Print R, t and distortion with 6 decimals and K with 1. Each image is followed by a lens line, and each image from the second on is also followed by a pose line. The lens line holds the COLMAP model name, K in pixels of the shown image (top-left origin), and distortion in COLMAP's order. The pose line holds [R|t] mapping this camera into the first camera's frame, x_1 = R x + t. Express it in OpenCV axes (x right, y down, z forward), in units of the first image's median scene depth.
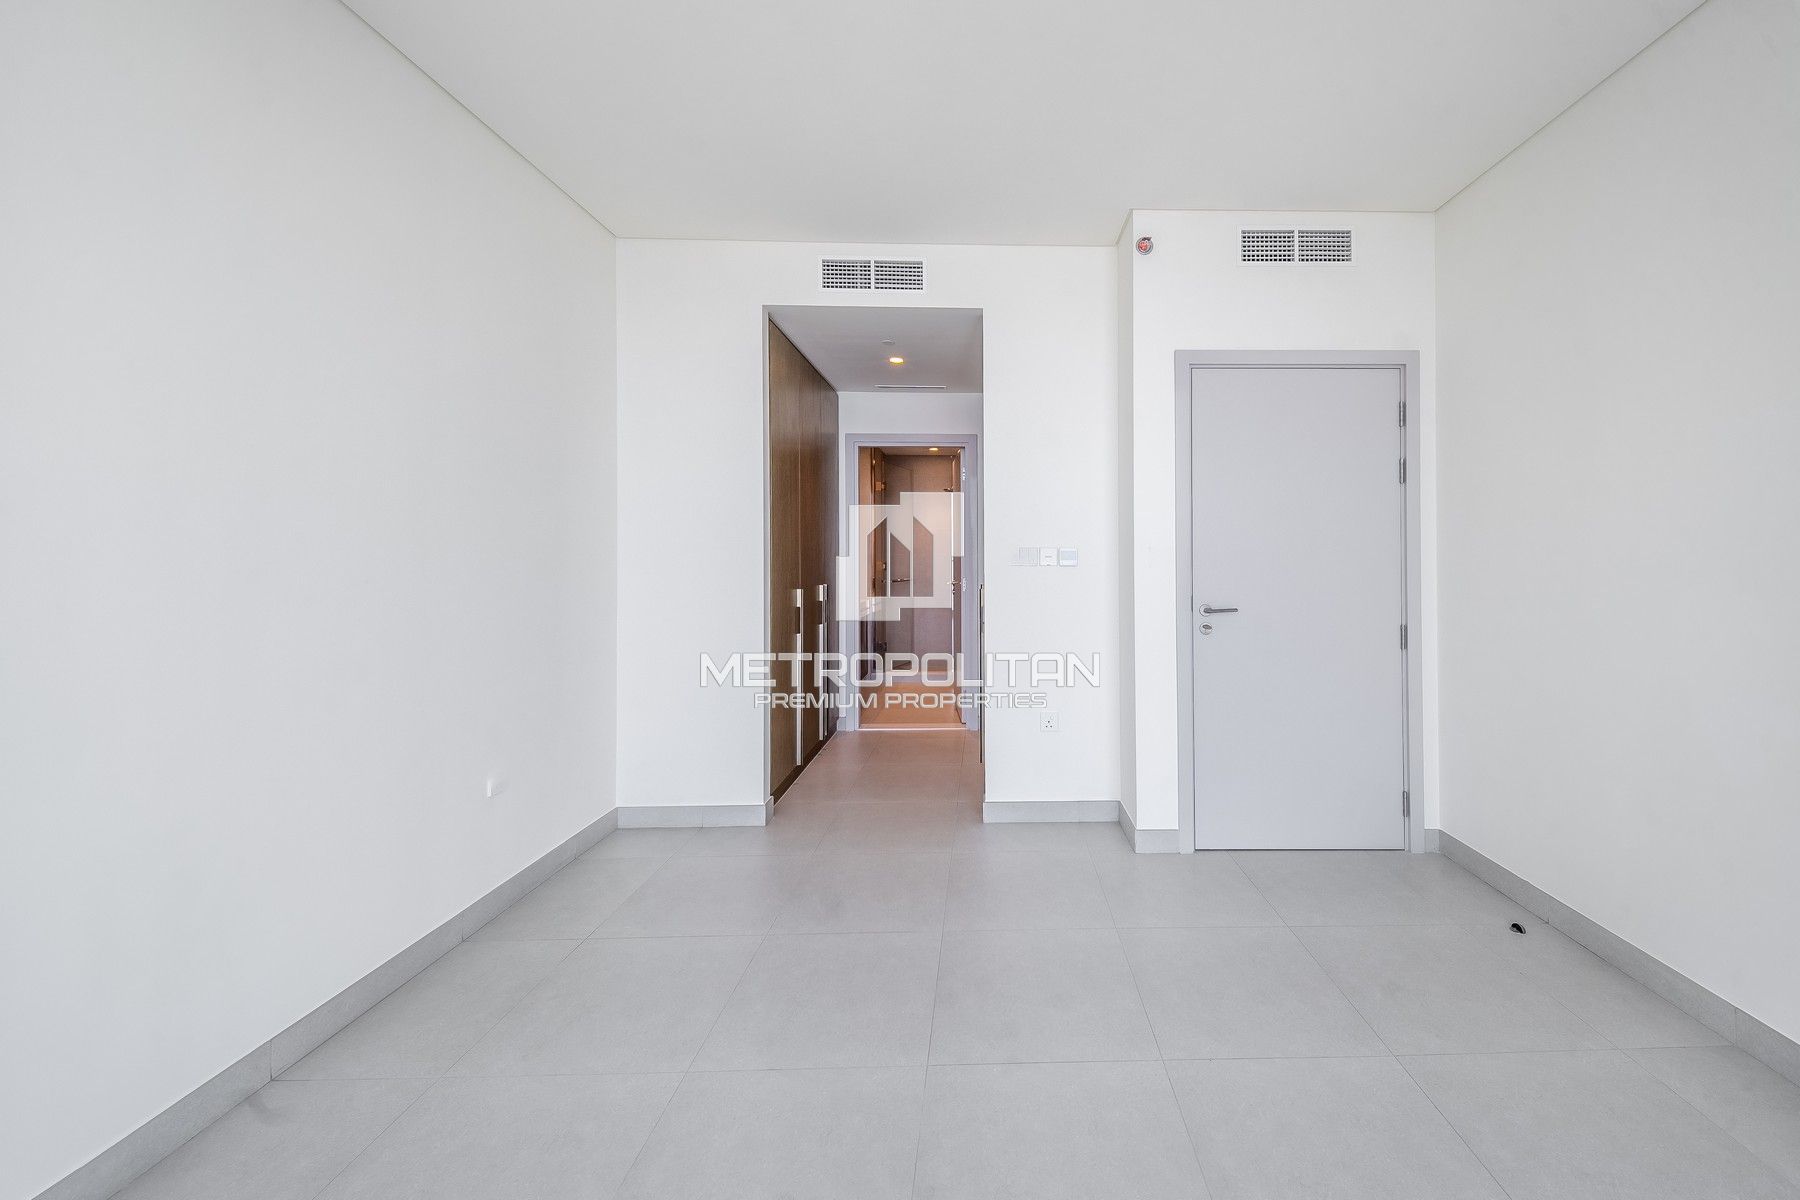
lens RADIAL K [[634.4, 0, 999.0], [0, 634.4, 543.5], [0, 0, 1]] dist [0.030674, -0.012650]
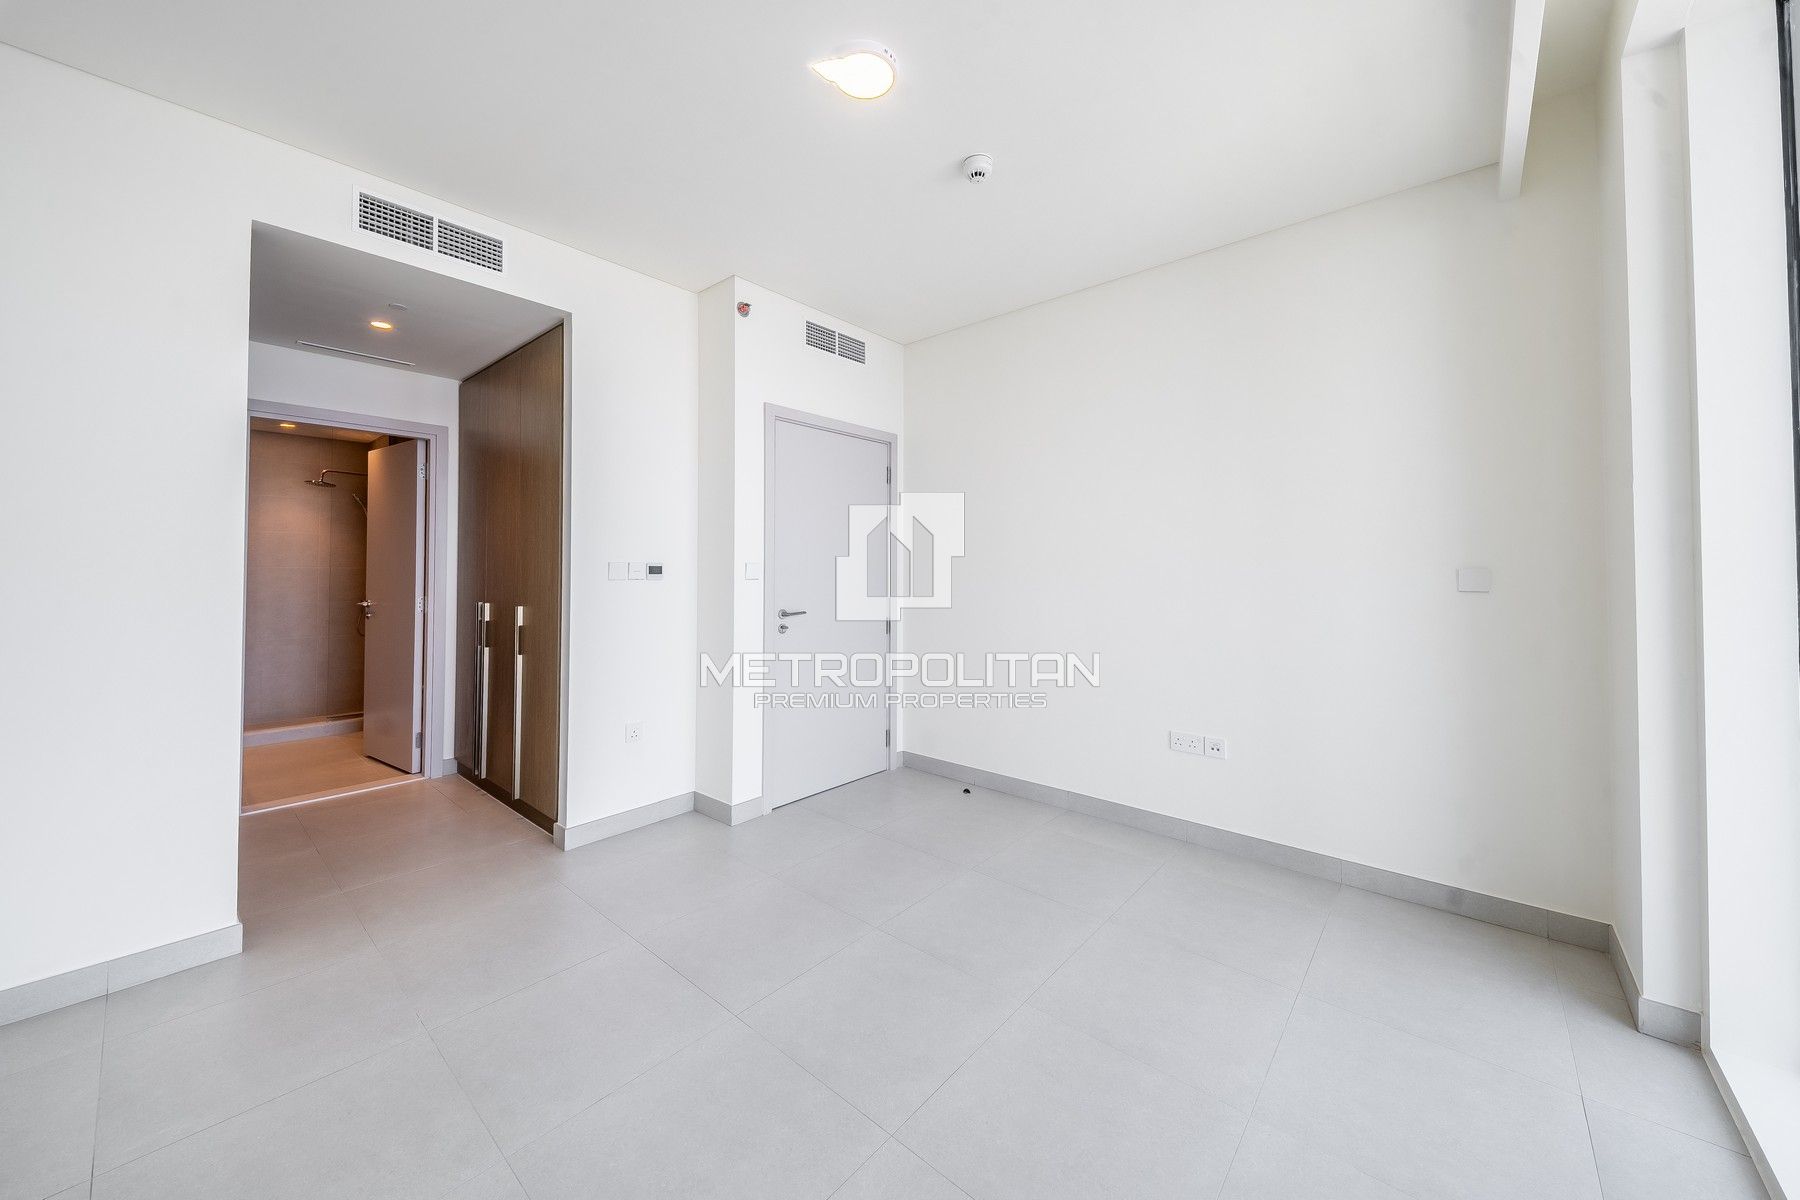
lens RADIAL K [[629.3, 0, 884.3], [0, 629.3, 552.0], [0, 0, 1]] dist [0.000307, -0.000036]
pose [[0.689430, 0.022491, 0.724003, -0.419408], [-0.012138, 0.999736, -0.019499, 0.004837], [-0.724251, 0.004655, 0.689521, 0.005081]]
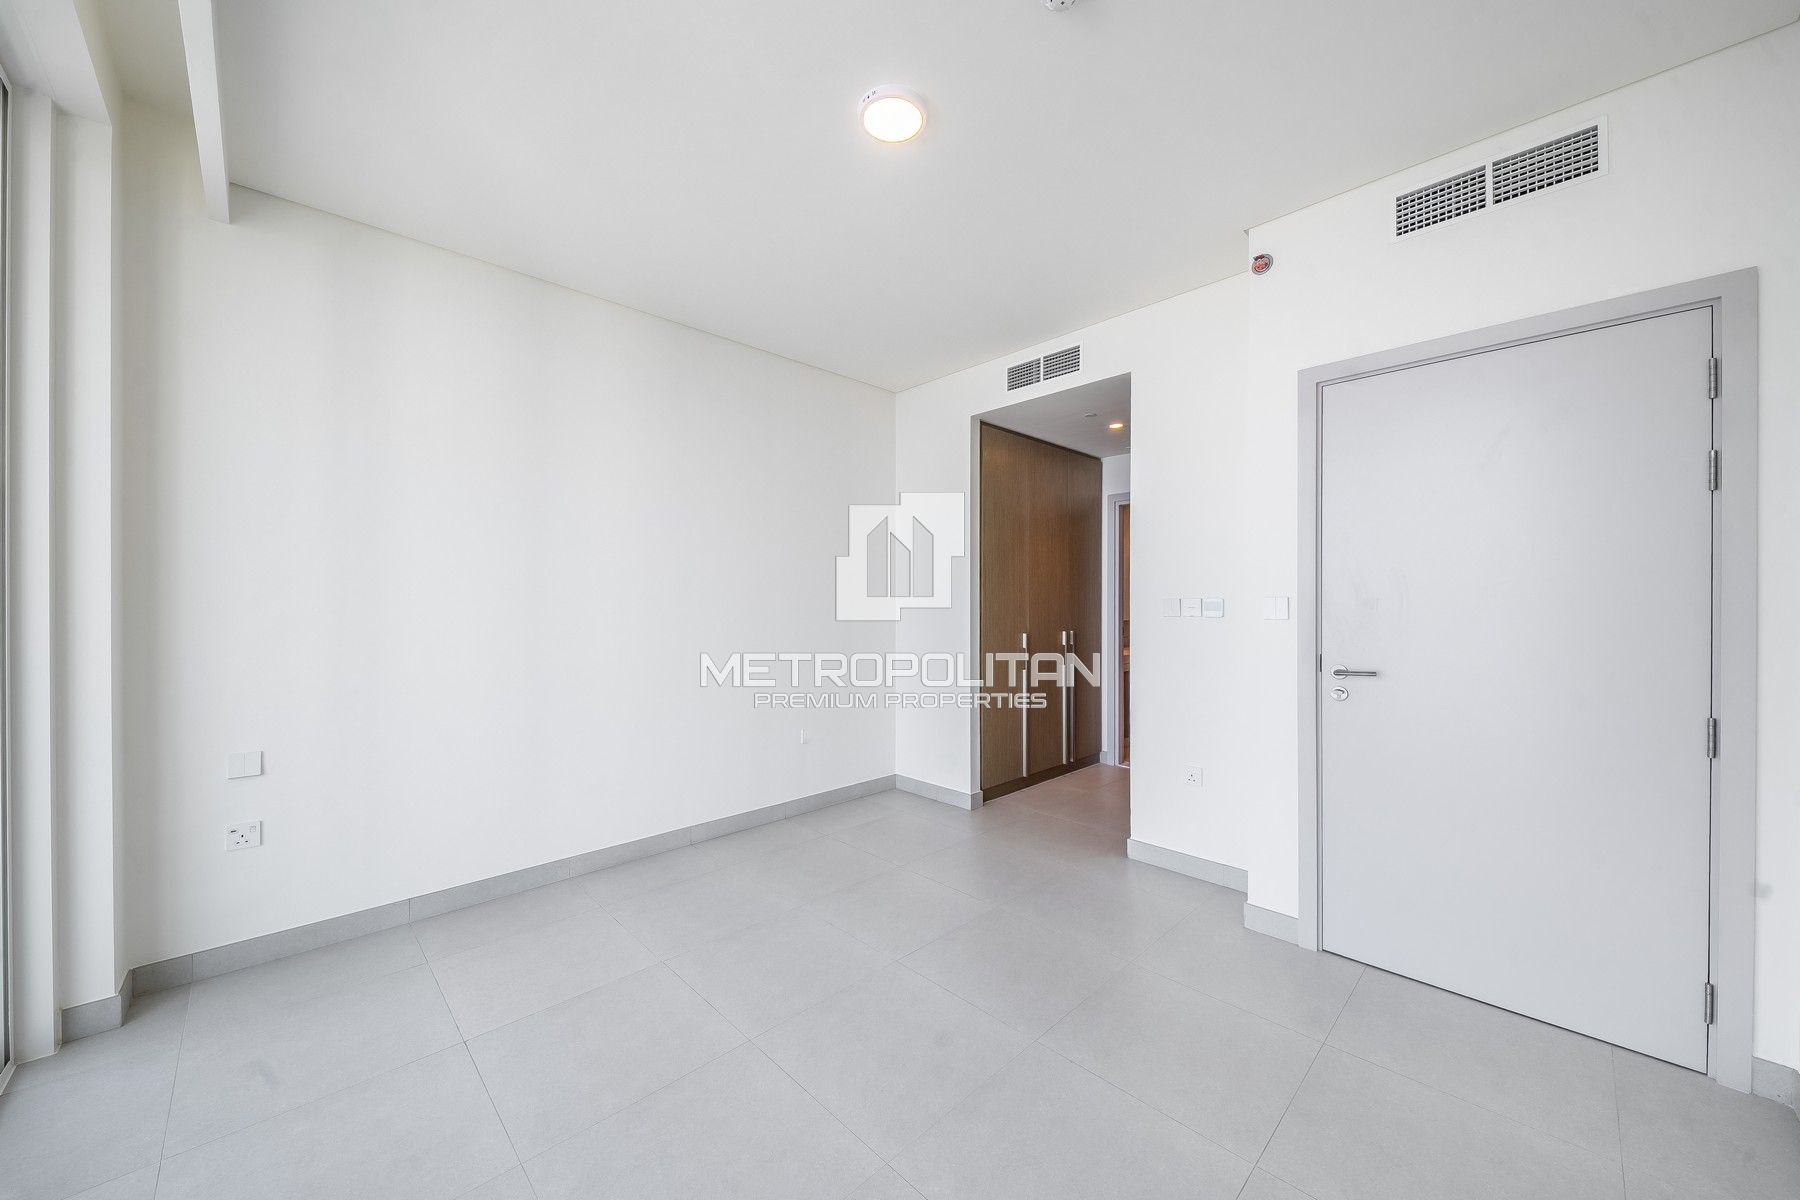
lens RADIAL K [[626.3, 0, 910.9], [0, 626.3, 597.4], [0, 0, 1]] dist [0.028651, -0.012480]
pose [[0.692691, -0.008782, -0.721181, 0.516553], [0.009909, 0.999947, -0.002659, 0.003527], [0.721166, -0.005304, 0.692742, 0.014722]]
